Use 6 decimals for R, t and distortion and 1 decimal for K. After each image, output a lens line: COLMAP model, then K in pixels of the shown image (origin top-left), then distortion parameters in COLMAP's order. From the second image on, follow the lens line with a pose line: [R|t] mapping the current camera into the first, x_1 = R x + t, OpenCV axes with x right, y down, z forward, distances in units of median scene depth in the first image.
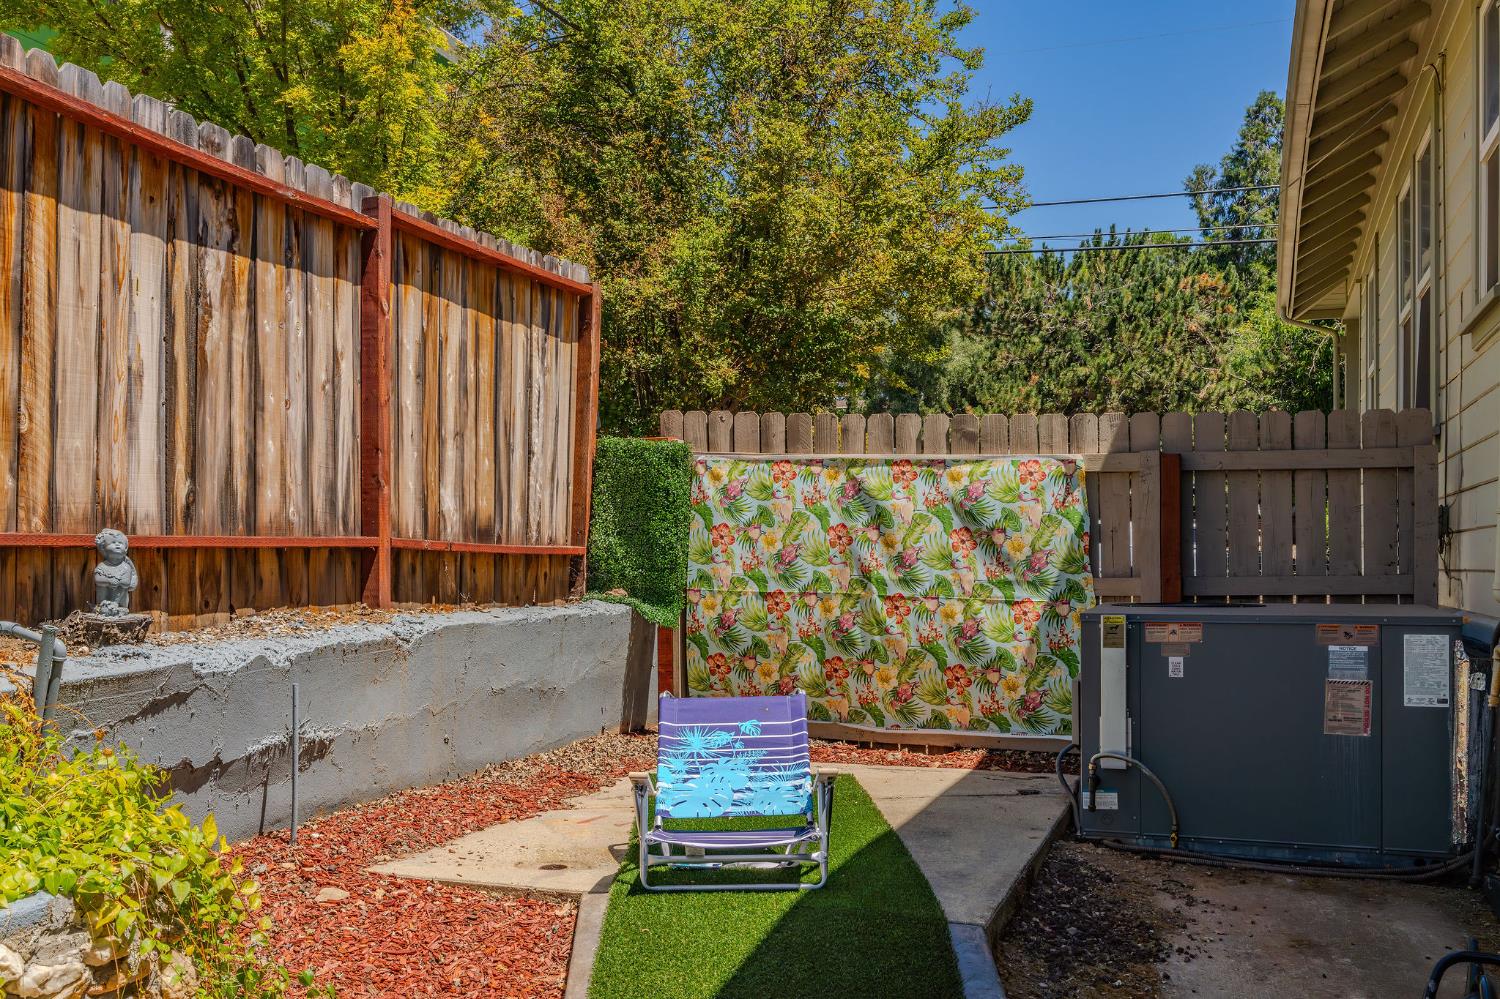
lens RADIAL K [[1504.9, 0, 655.2], [0, 1504.9, 569.2], [0, 0, 1]] dist [0.013832, 0.007773]
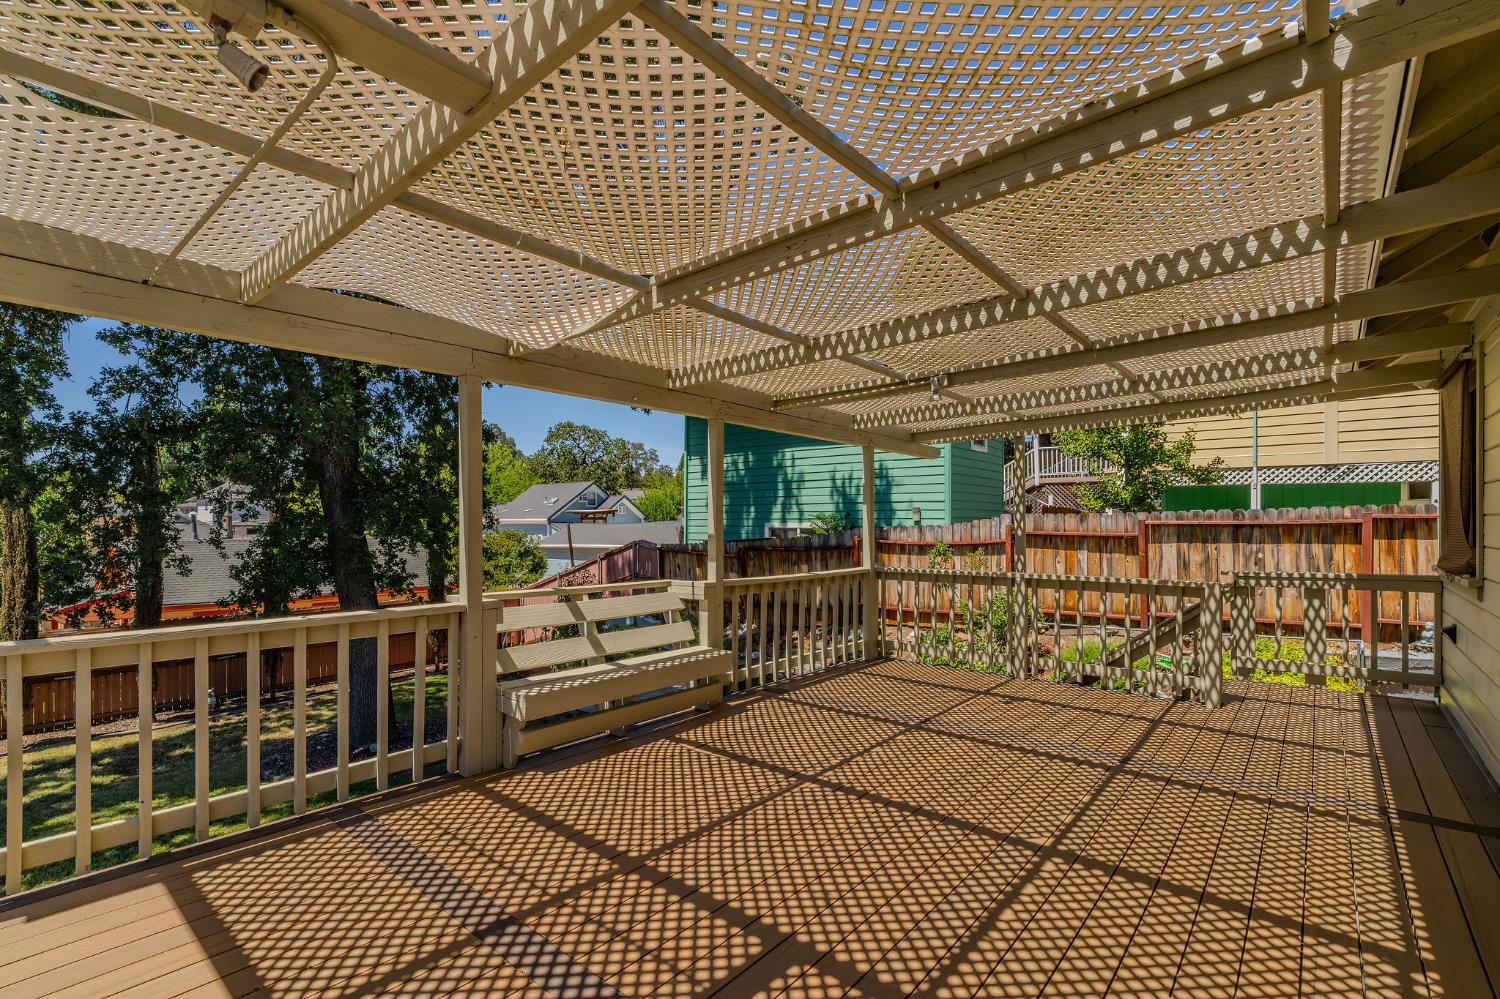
lens RADIAL K [[692.4, 0, 749.2], [0, 692.4, 522.4], [0, 0, 1]] dist [-0.004128, 0.000559]
pose [[-0.317127, 0.008647, -0.948344, 1.234220], [-0.000194, 0.999958, 0.009182, -0.195728], [0.948383, 0.003096, -0.317112, -0.070398]]
